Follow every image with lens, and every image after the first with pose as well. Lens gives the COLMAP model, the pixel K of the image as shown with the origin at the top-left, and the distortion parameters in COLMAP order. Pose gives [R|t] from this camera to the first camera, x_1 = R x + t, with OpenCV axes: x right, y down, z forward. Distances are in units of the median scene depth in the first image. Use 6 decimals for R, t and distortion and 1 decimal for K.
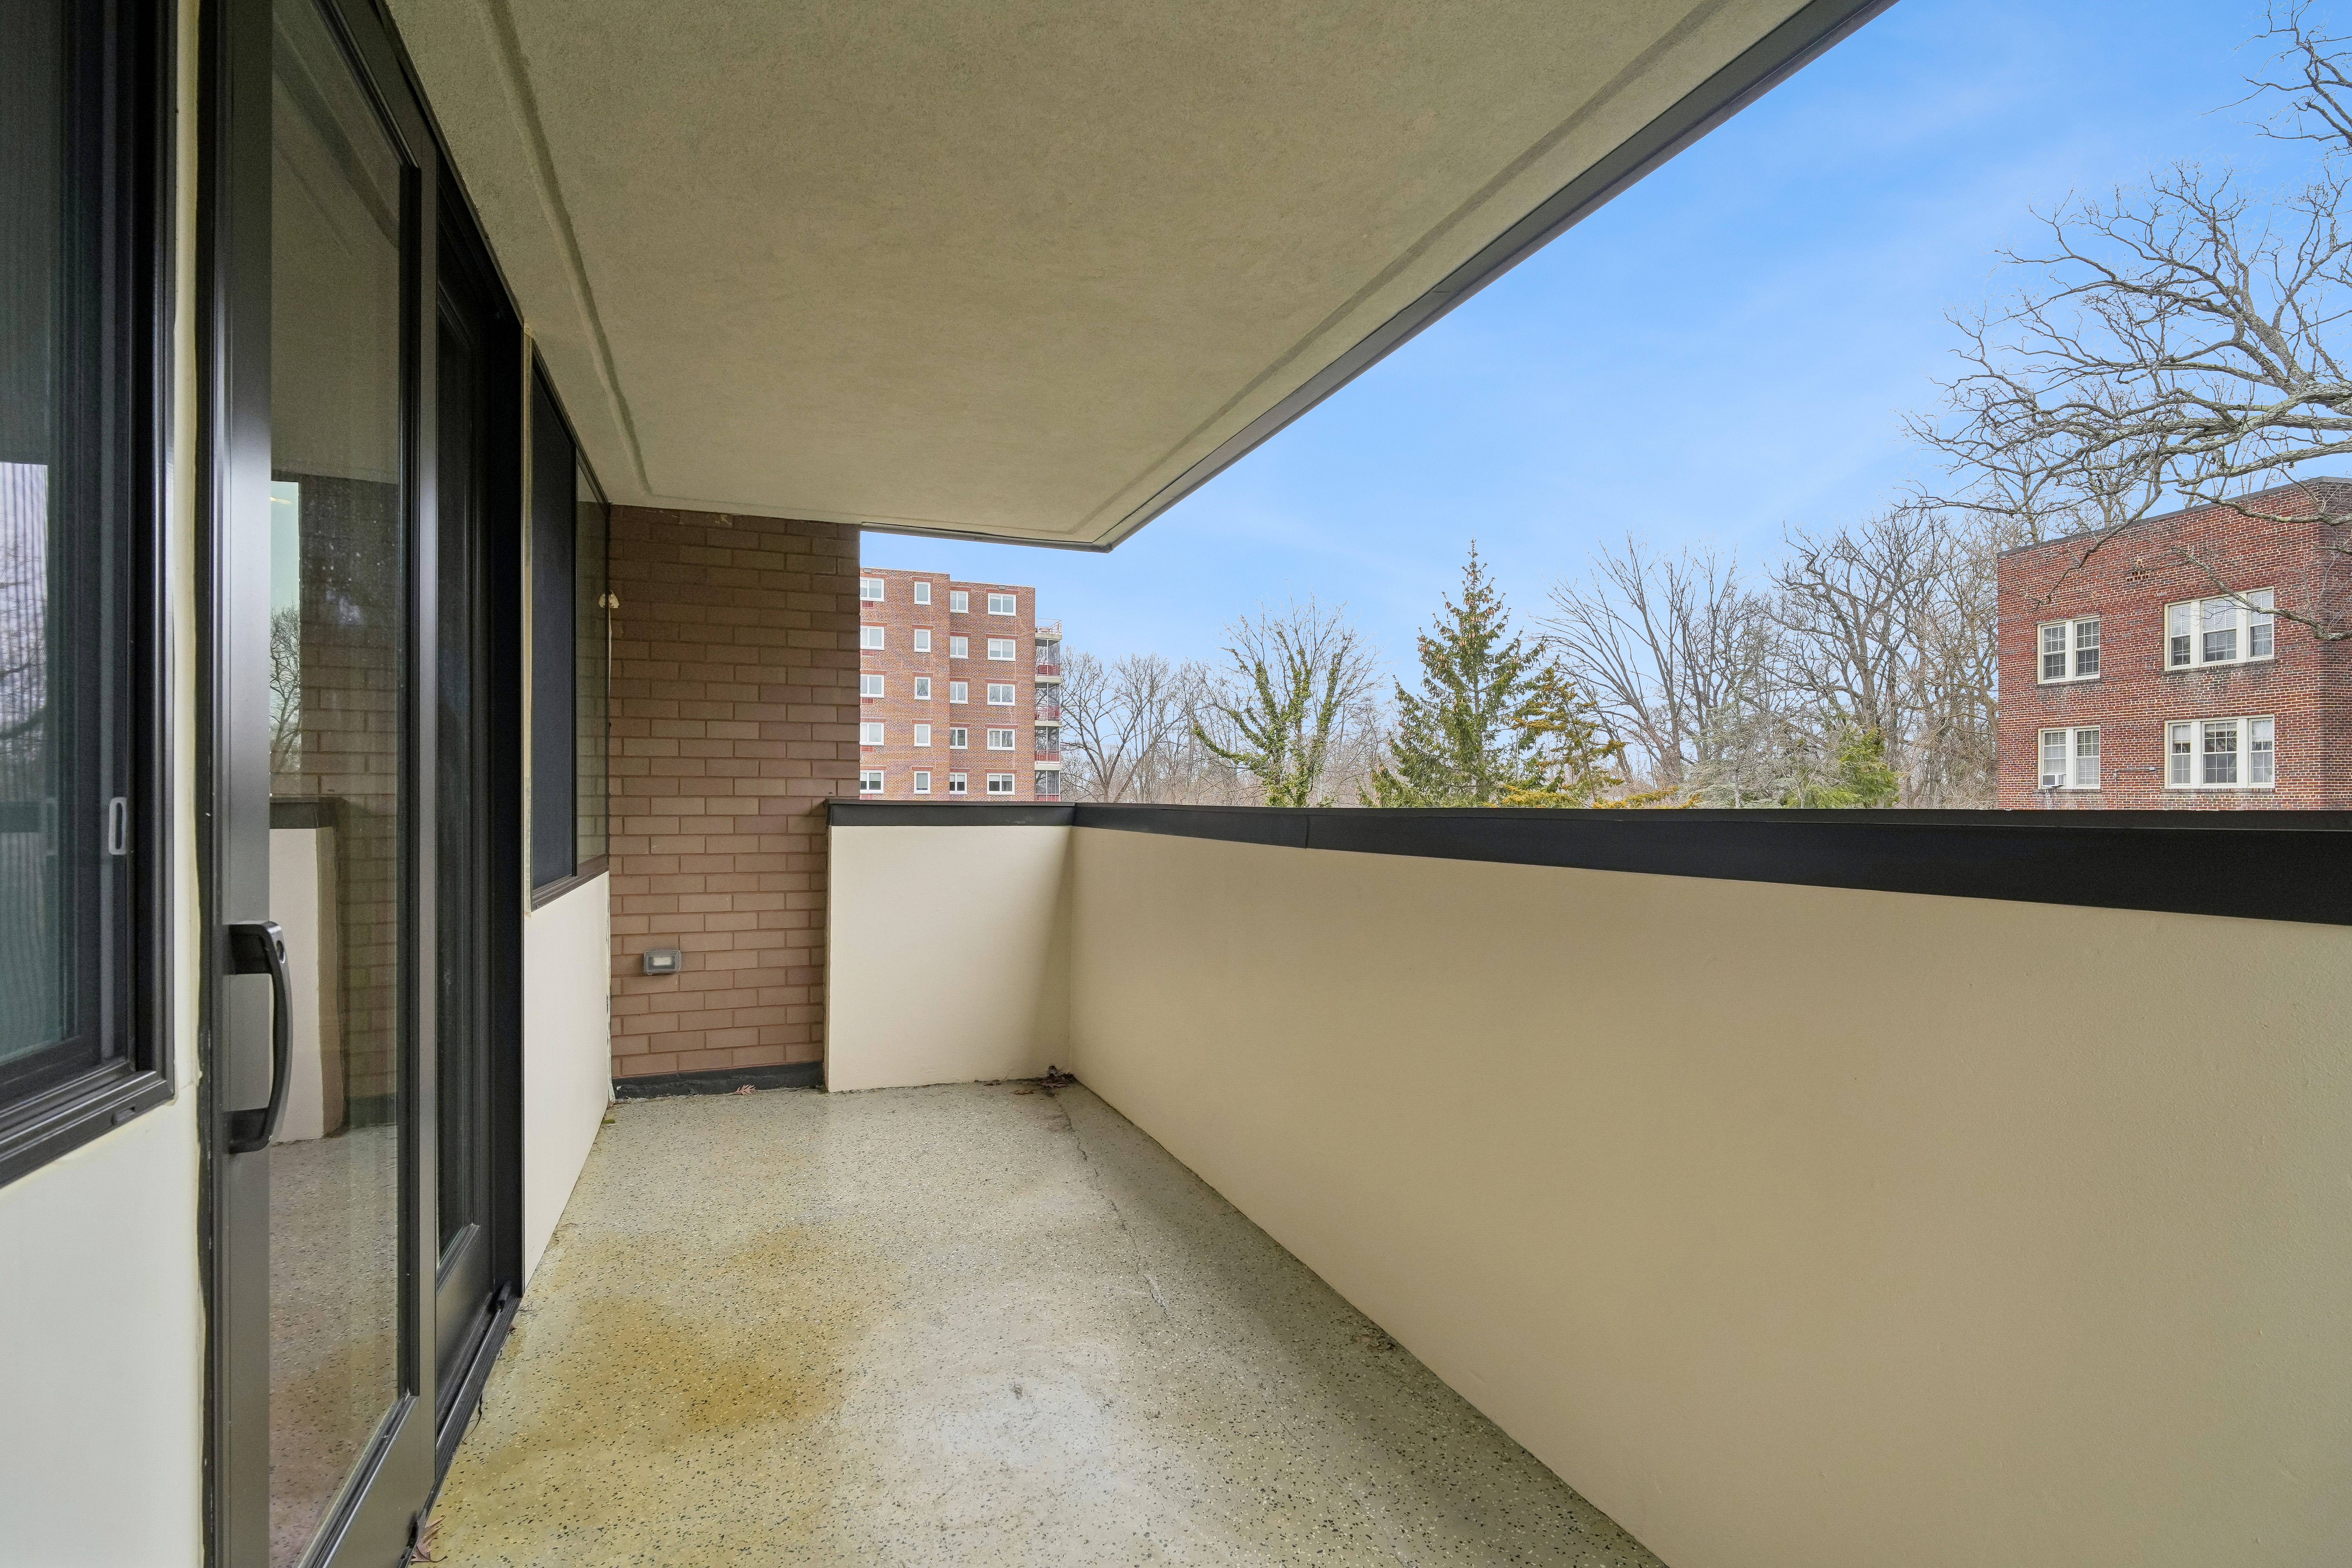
lens RADIAL K [[1095.8, 0, 1180.4], [0, 1095.8, 797.5], [0, 0, 1]] dist [-0.001243, -0.001998]
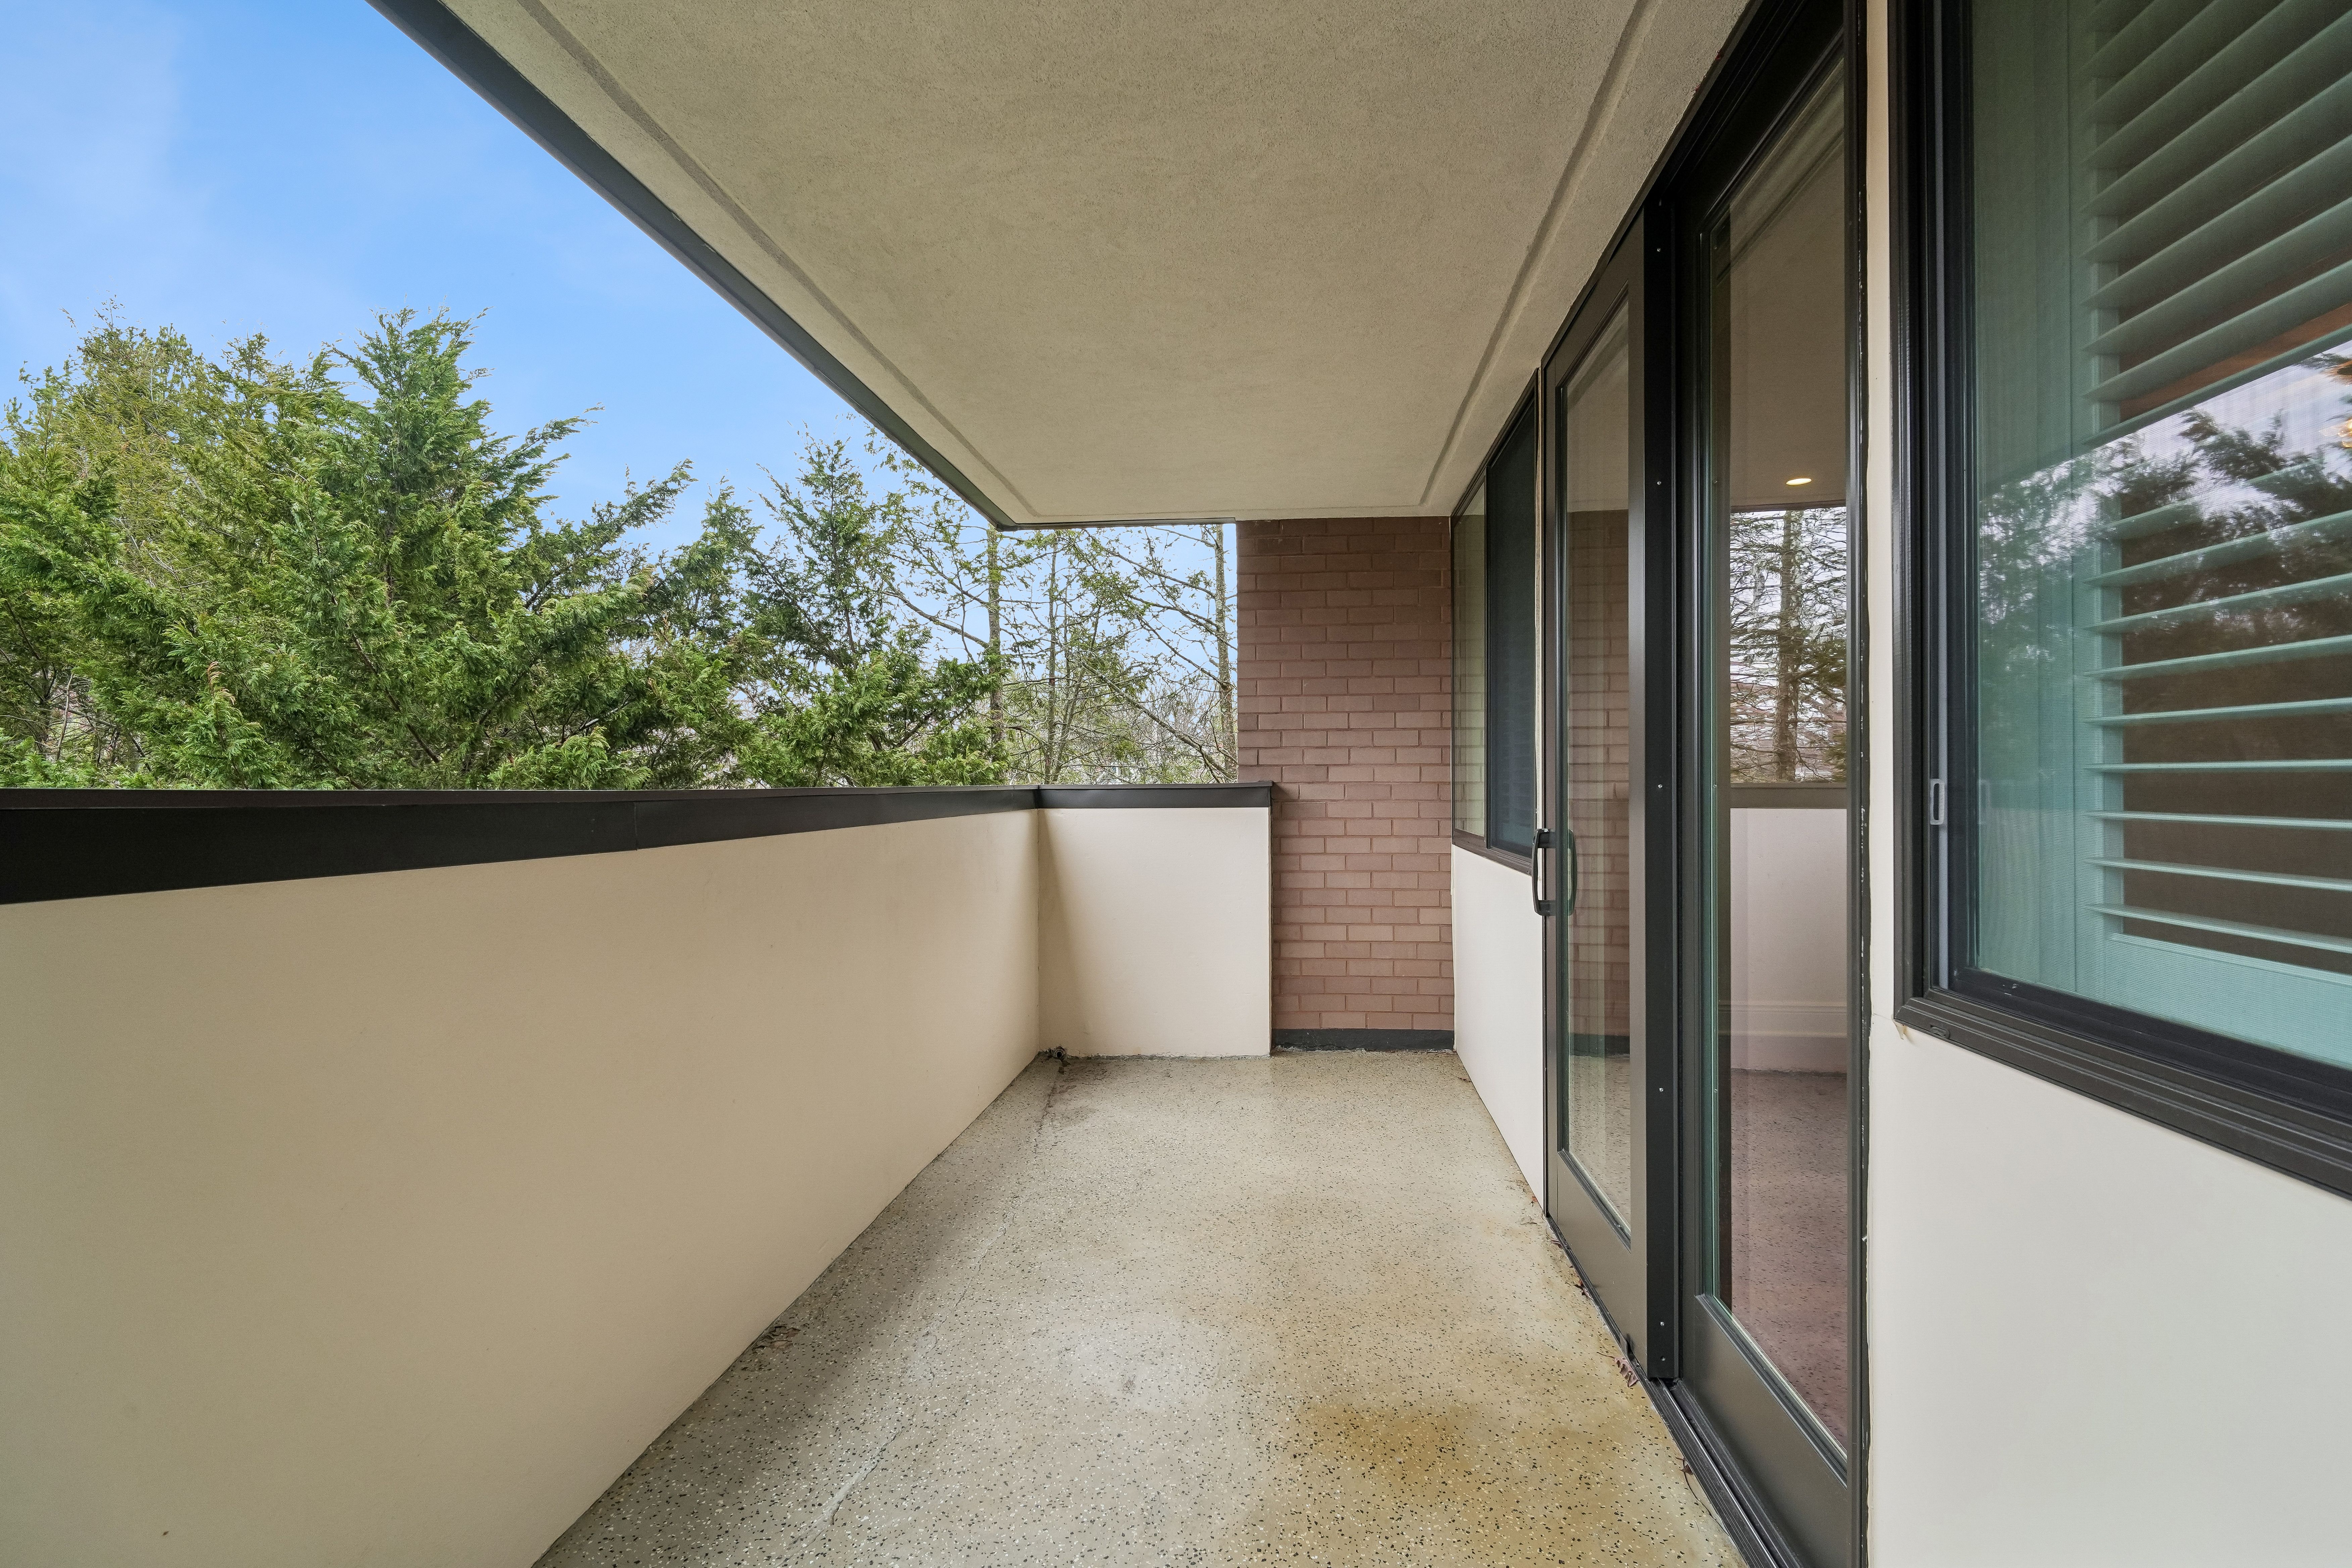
lens RADIAL K [[1095.8, 0, 1178.6], [0, 1095.8, 787.1], [0, 0, 1]] dist [-0.001243, -0.001998]
pose [[-0.882697, 0.000480, 0.469942, -0.659714], [0.000087, 1.000000, -0.000860, 0.008516], [-0.469942, -0.000718, -0.882697, 1.876672]]
